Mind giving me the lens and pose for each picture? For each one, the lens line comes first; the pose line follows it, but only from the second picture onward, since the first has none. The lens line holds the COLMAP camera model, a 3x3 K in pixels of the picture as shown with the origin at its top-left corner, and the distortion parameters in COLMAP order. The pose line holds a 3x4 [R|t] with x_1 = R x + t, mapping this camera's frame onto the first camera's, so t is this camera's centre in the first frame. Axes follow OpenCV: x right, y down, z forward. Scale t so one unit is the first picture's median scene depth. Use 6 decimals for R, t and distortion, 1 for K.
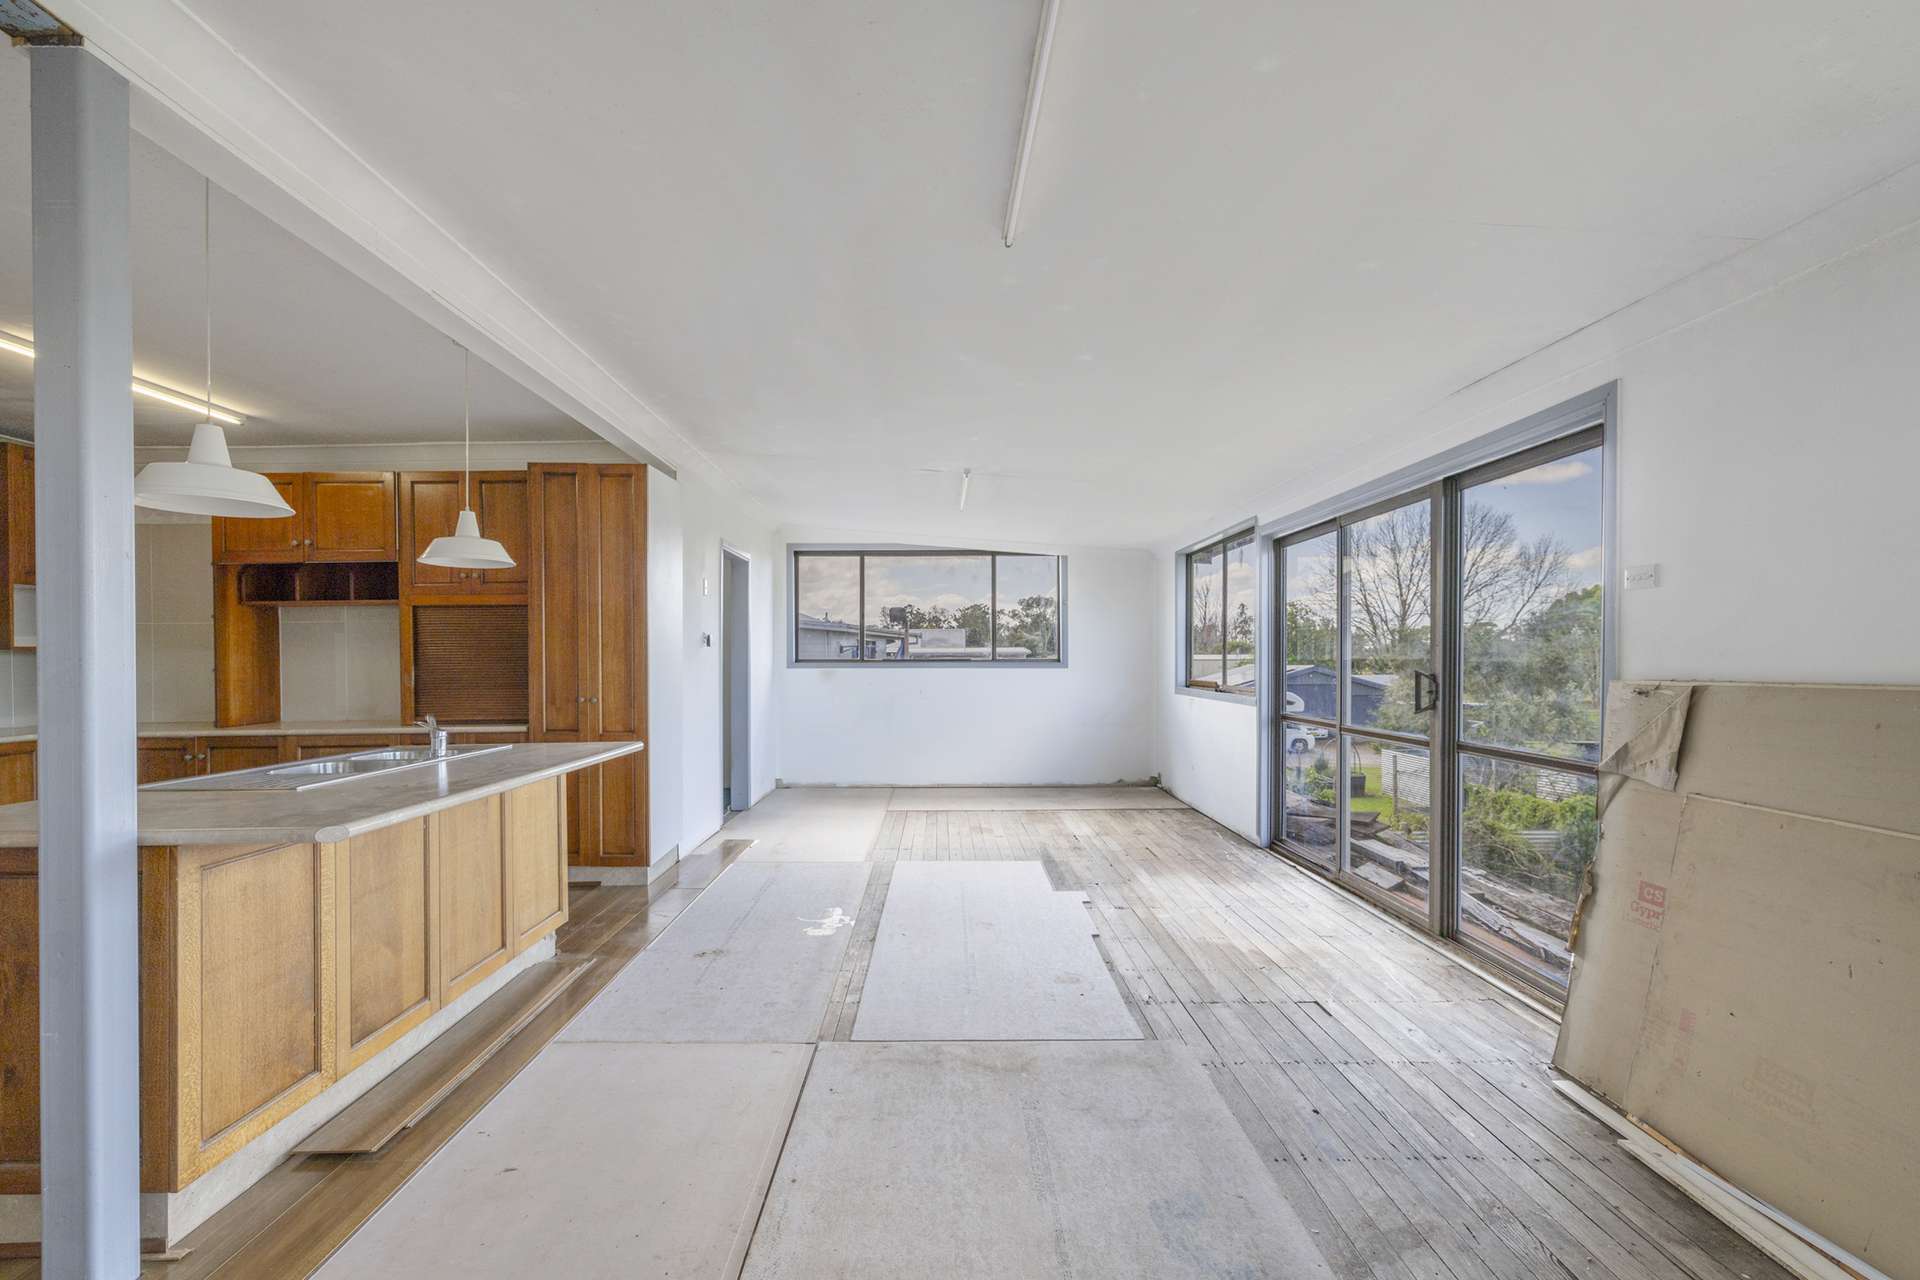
lens RADIAL K [[831.4, 0, 954.2], [0, 831.4, 656.5], [0, 0, 1]] dist [-0.001193, -0.000114]
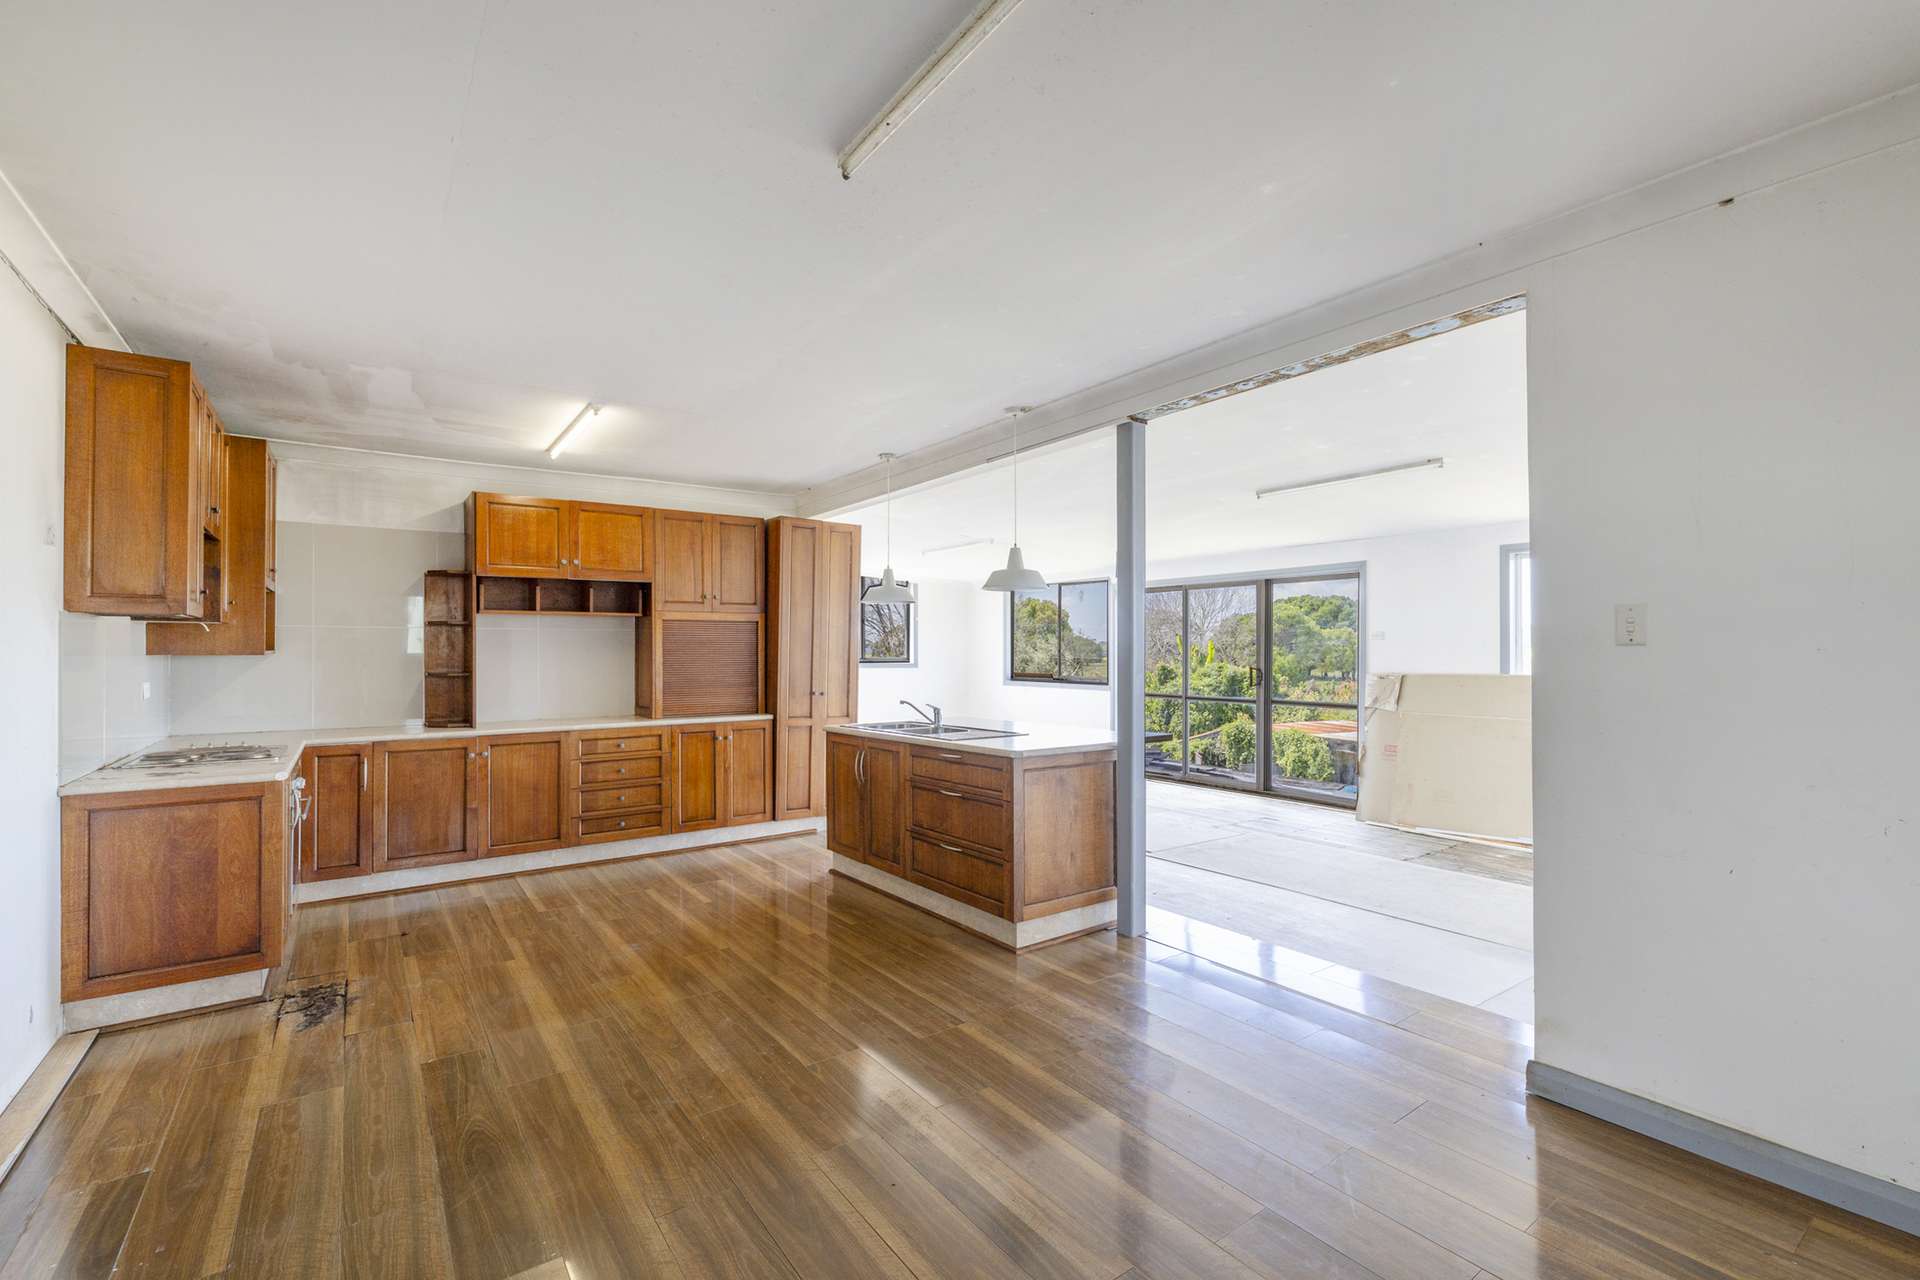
lens RADIAL K [[831.4, 0, 955.6], [0, 831.4, 645.3], [0, 0, 1]] dist [-0.001193, -0.000114]
pose [[0.821318, 0.011030, 0.570363, -1.021976], [-0.005429, 0.999919, -0.011520, -0.012448], [-0.570444, 0.006365, 0.821312, -0.243786]]
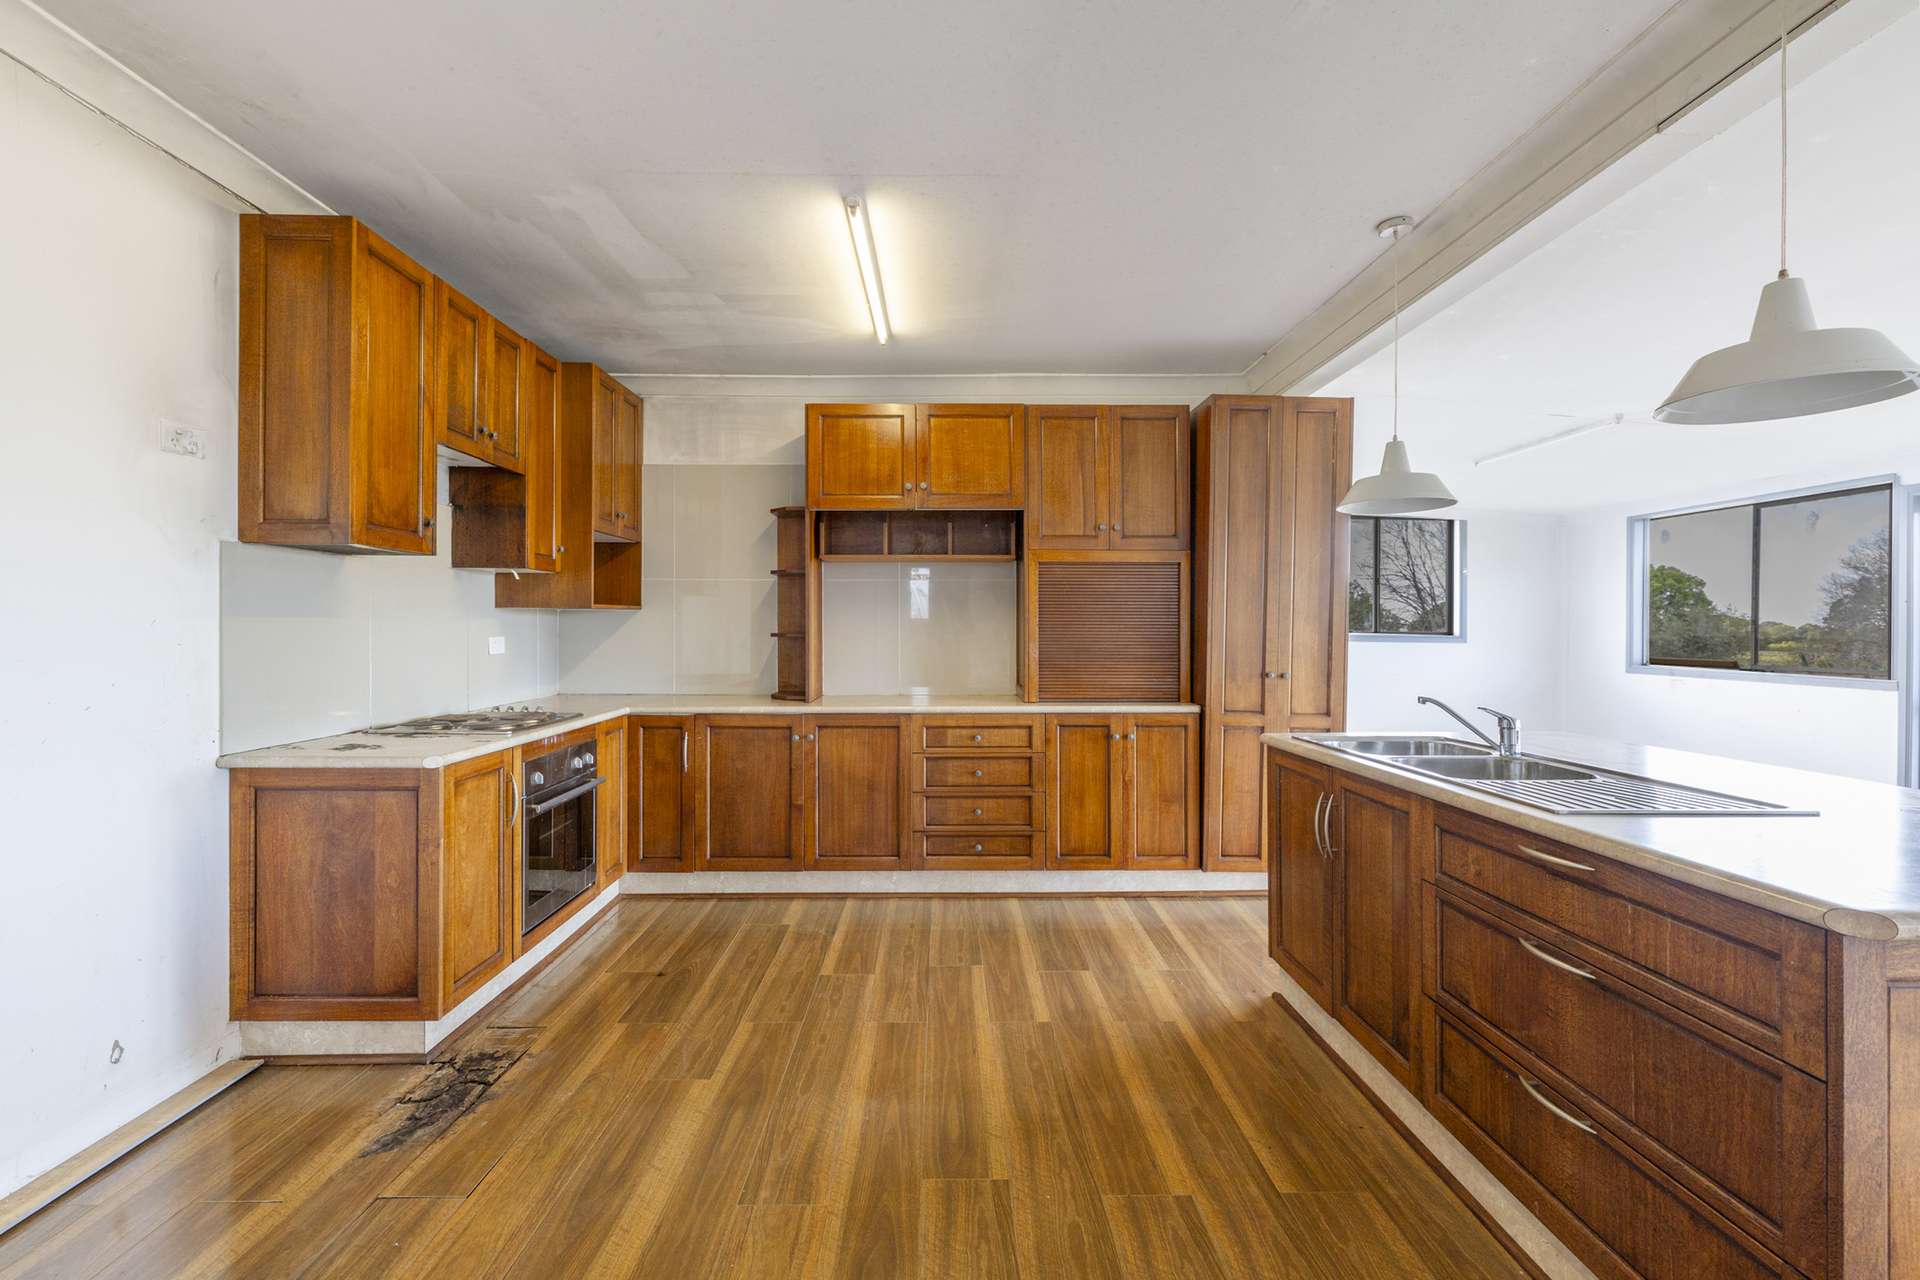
lens RADIAL K [[831.4, 0, 957.6], [0, 831.4, 623.9], [0, 0, 1]] dist [-0.001193, -0.000114]
pose [[0.999857, 0.012768, 0.011109, -0.767326], [-0.012731, 0.999913, -0.003410, 0.006170], [-0.011151, 0.003268, 0.999932, 0.152080]]
